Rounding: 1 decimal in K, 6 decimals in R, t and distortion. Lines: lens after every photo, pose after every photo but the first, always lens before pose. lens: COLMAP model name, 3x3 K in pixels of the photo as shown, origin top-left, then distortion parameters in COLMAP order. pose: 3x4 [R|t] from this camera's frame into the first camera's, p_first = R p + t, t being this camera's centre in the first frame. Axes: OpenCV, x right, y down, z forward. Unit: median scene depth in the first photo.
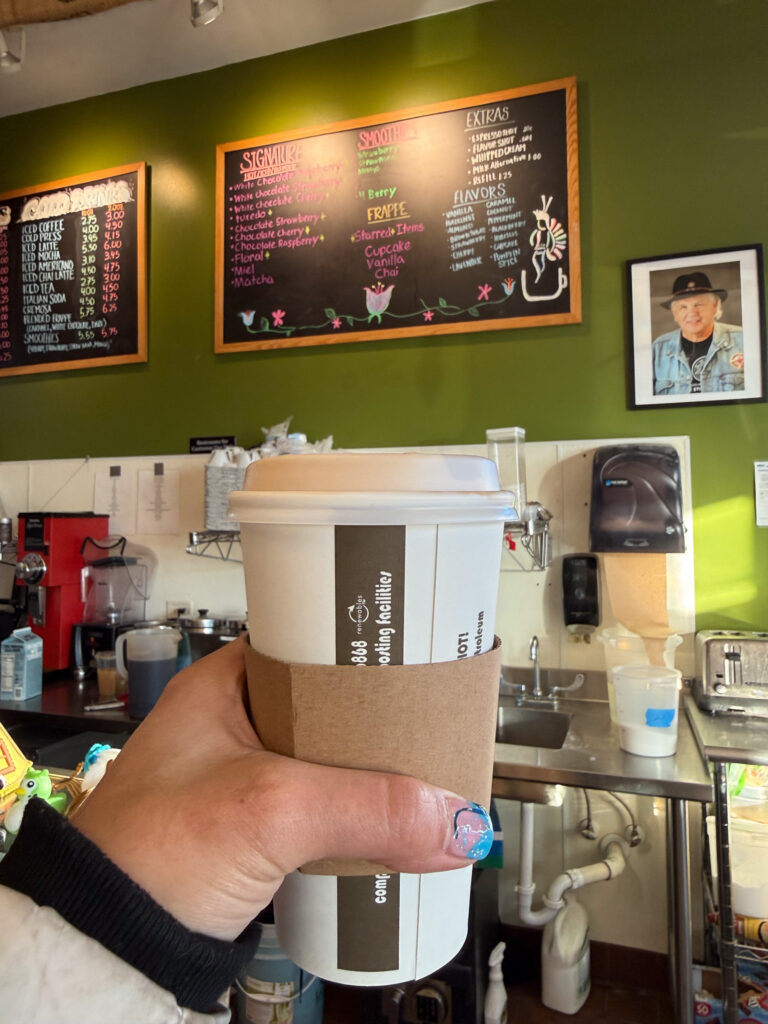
lens RADIAL K [[715.6, 0, 390.5], [0, 715.6, 484.3], [0, 0, 1]] dist [-0.025848, -0.004999]
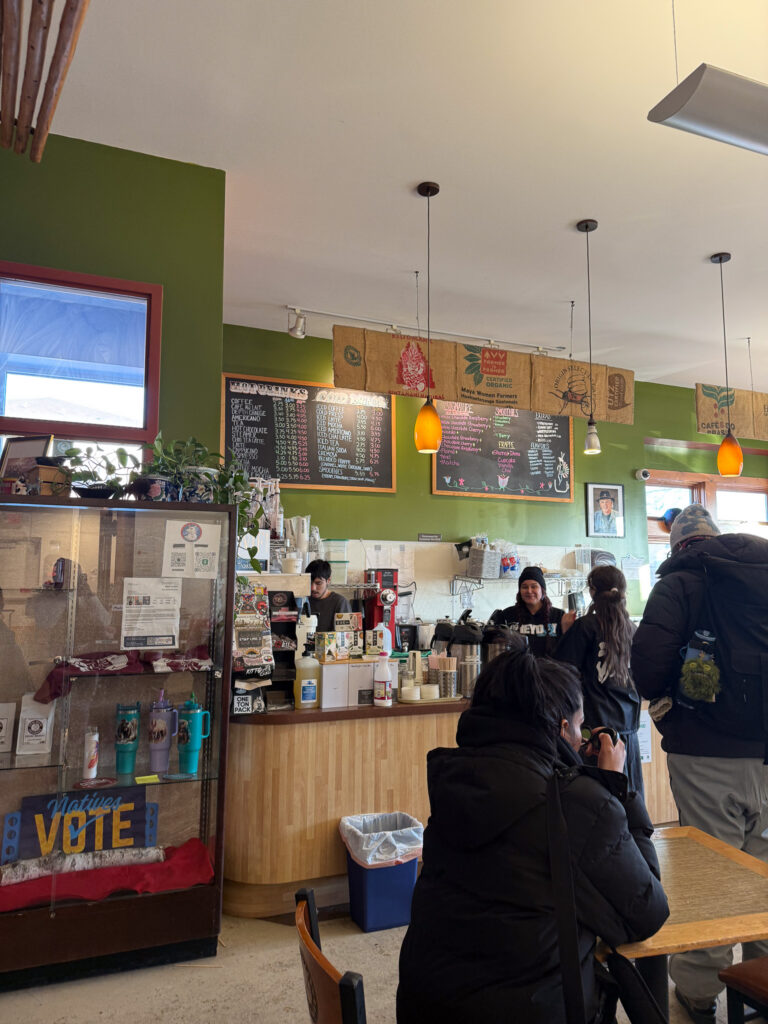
lens RADIAL K [[715.6, 0, 384.4], [0, 715.6, 509.9], [0, 0, 1]] dist [-0.025848, -0.004999]
pose [[0.764434, 0.076633, 0.640131, -1.813350], [-0.040650, 0.996664, -0.070773, 0.017603], [-0.643419, 0.028080, 0.764999, -0.545819]]
